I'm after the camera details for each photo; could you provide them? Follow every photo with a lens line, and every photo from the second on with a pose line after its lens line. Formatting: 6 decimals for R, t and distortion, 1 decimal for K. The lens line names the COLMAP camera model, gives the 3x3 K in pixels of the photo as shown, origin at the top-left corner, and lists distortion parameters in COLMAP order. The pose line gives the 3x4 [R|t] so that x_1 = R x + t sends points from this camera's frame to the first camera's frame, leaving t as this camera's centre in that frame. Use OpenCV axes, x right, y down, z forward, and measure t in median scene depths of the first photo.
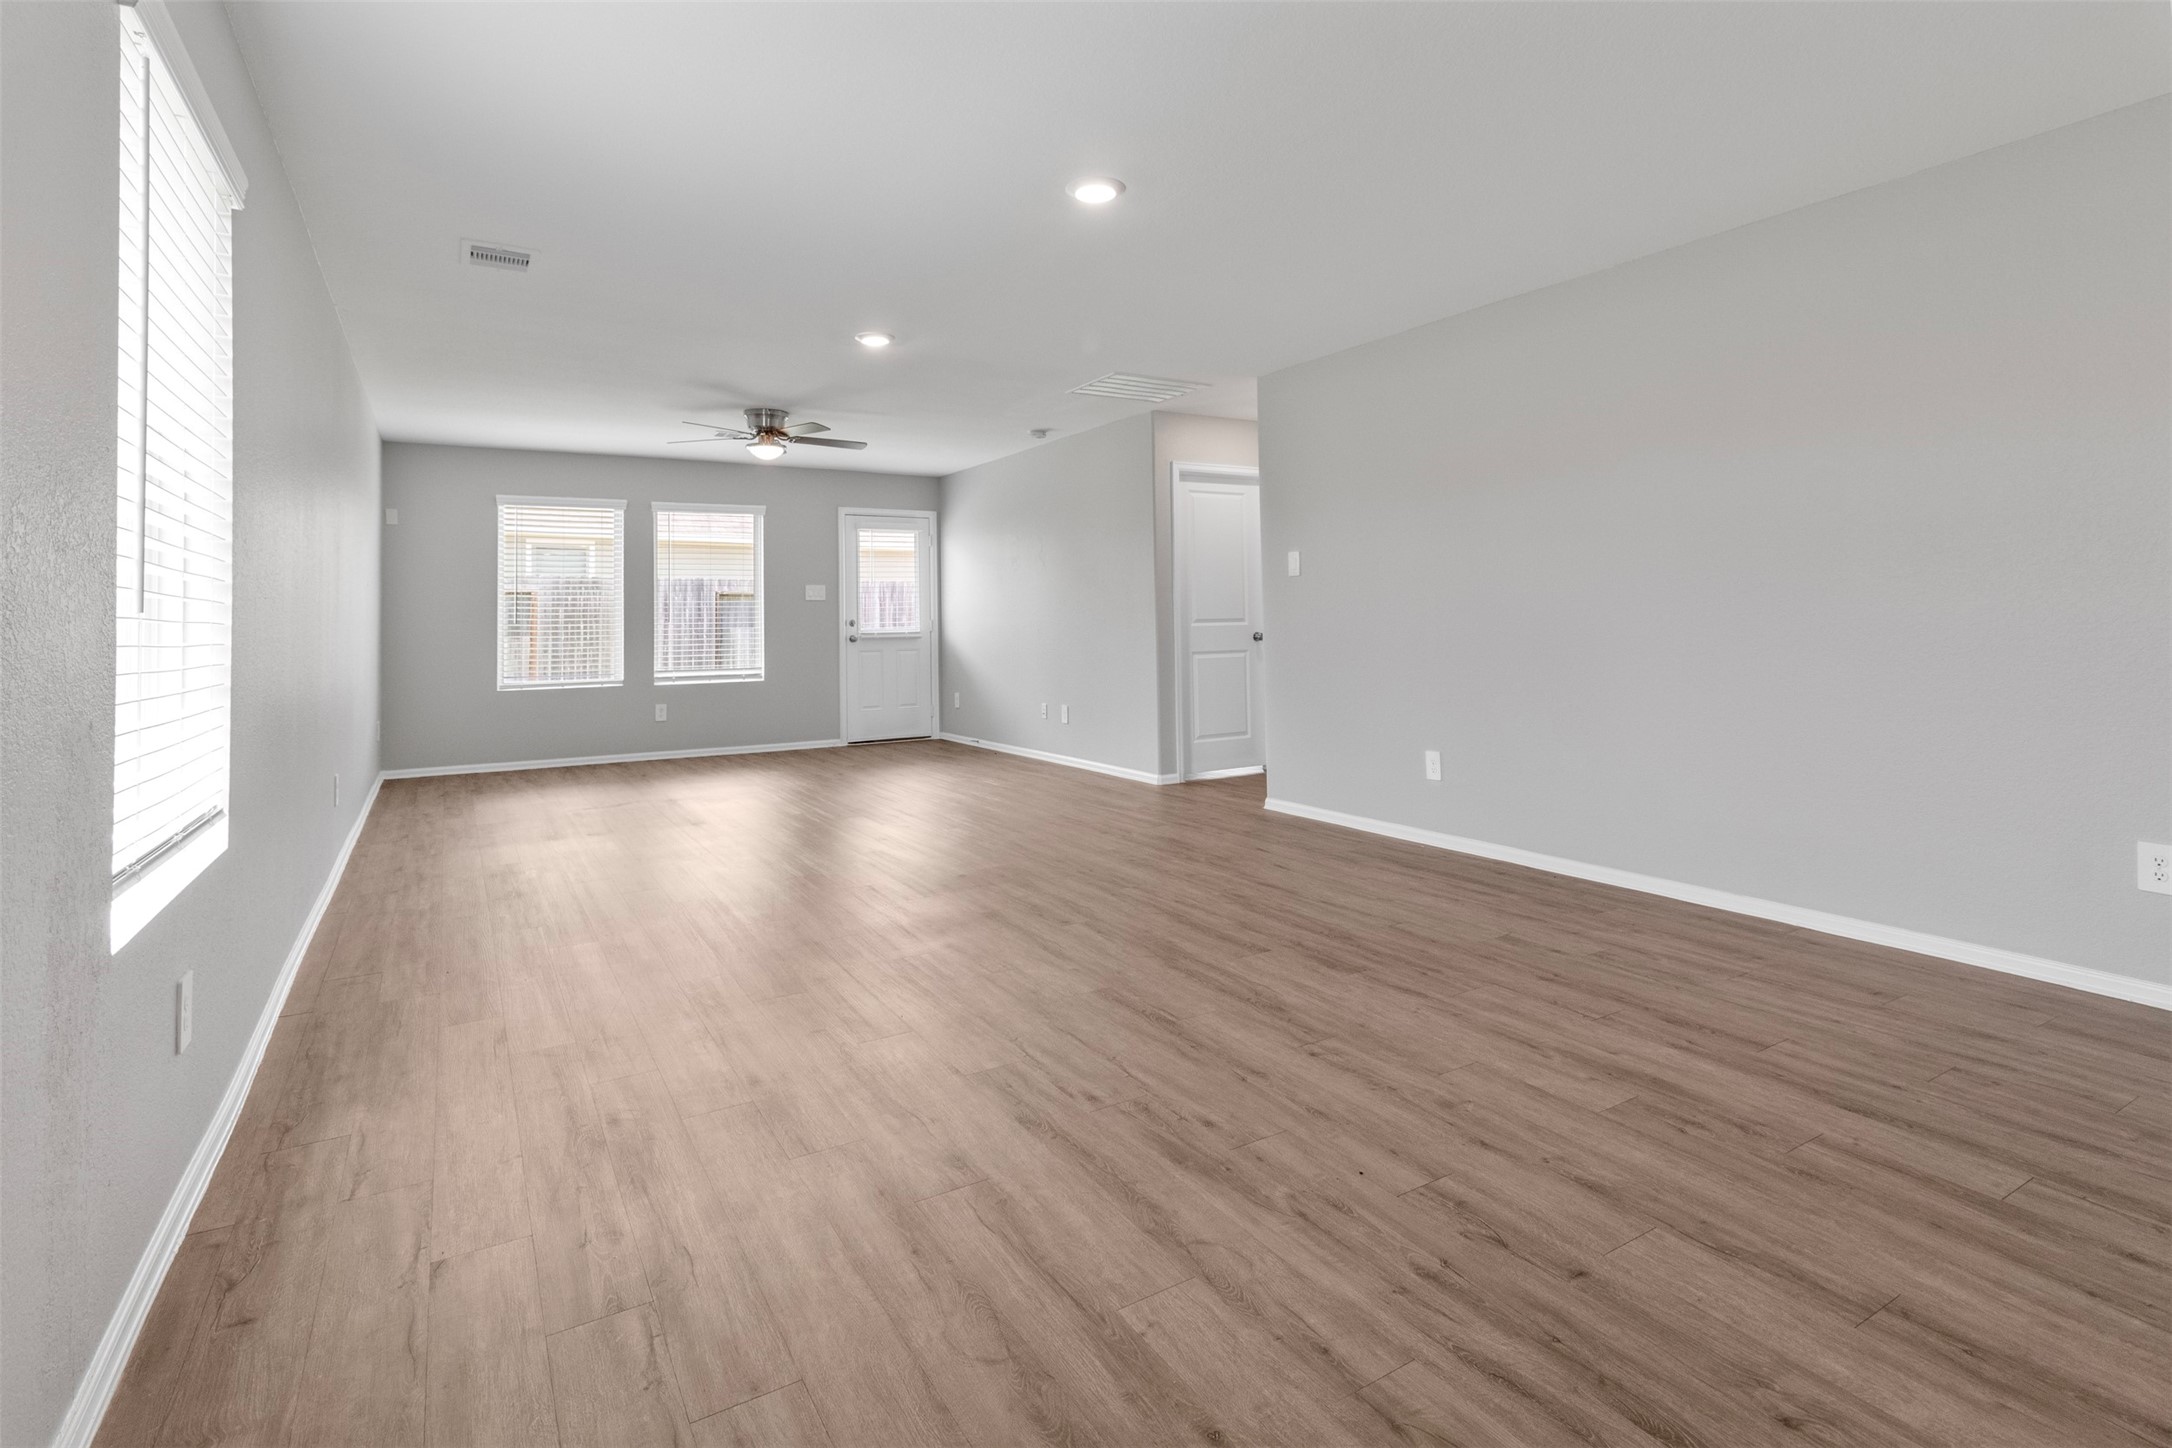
lens RADIAL K [[1053.0, 0, 1081.4], [0, 1053.0, 589.0], [0, 0, 1]] dist [-0.001399, 0.000115]
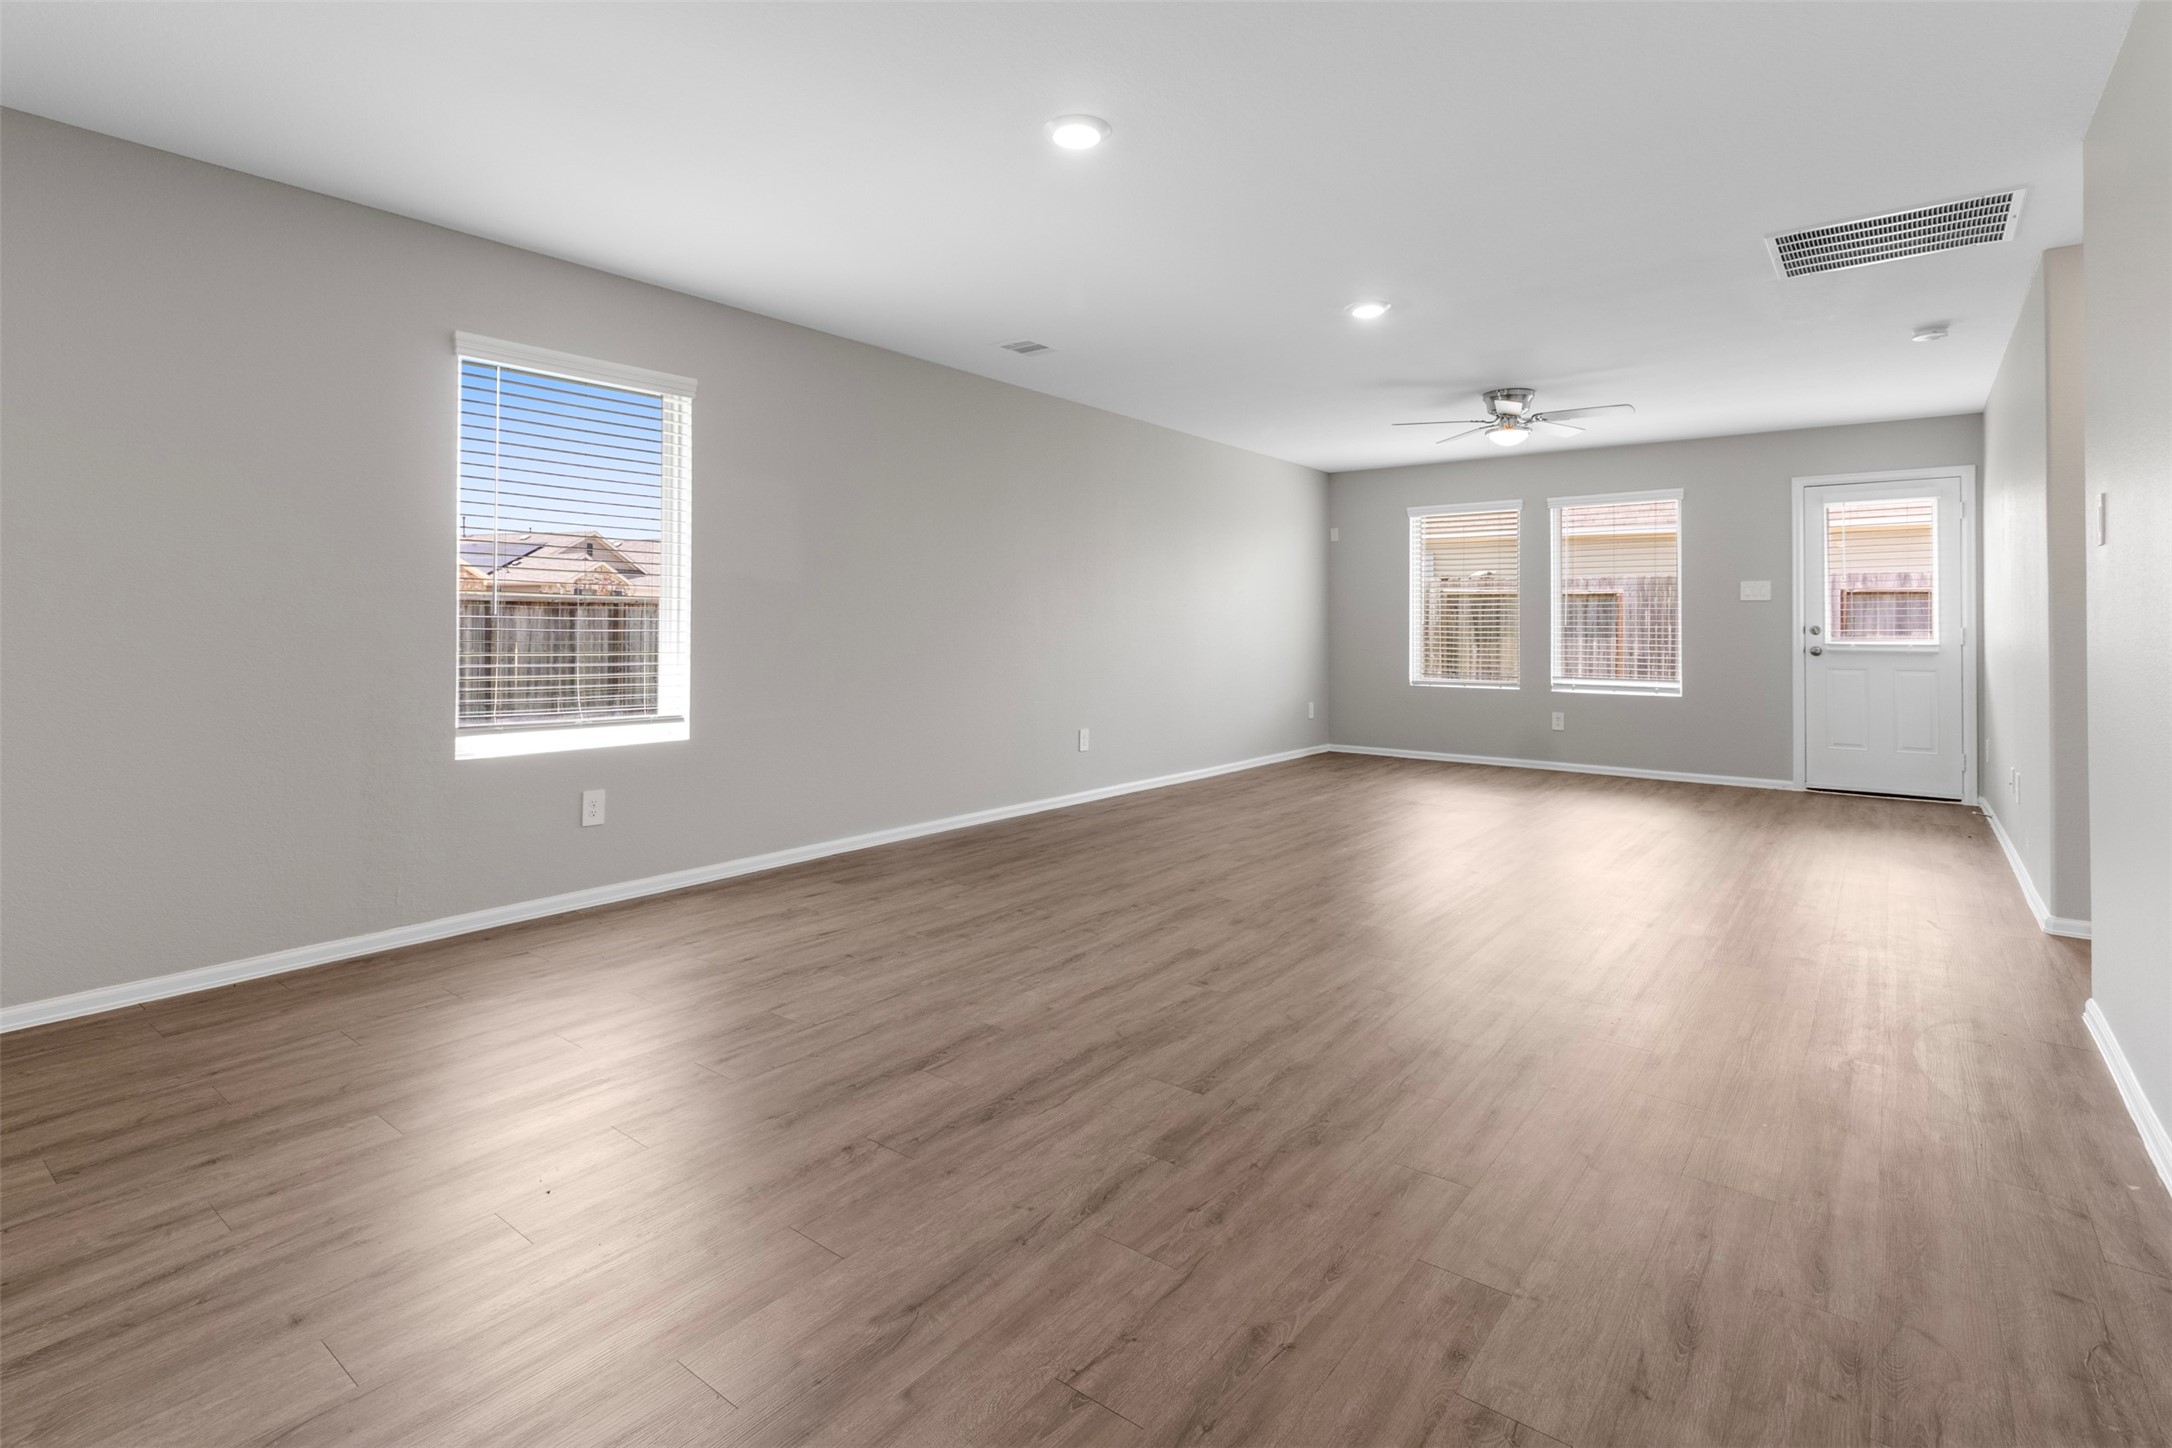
lens RADIAL K [[1034.4, 0, 1073.5], [0, 1034.4, 637.3], [0, 0, 1]] dist [0.002507, 0.000417]
pose [[0.356613, 0.025173, -0.933913, 0.315347], [0.018480, 0.999251, 0.033990, 0.002598], [0.934069, -0.029381, 0.355881, 0.266525]]
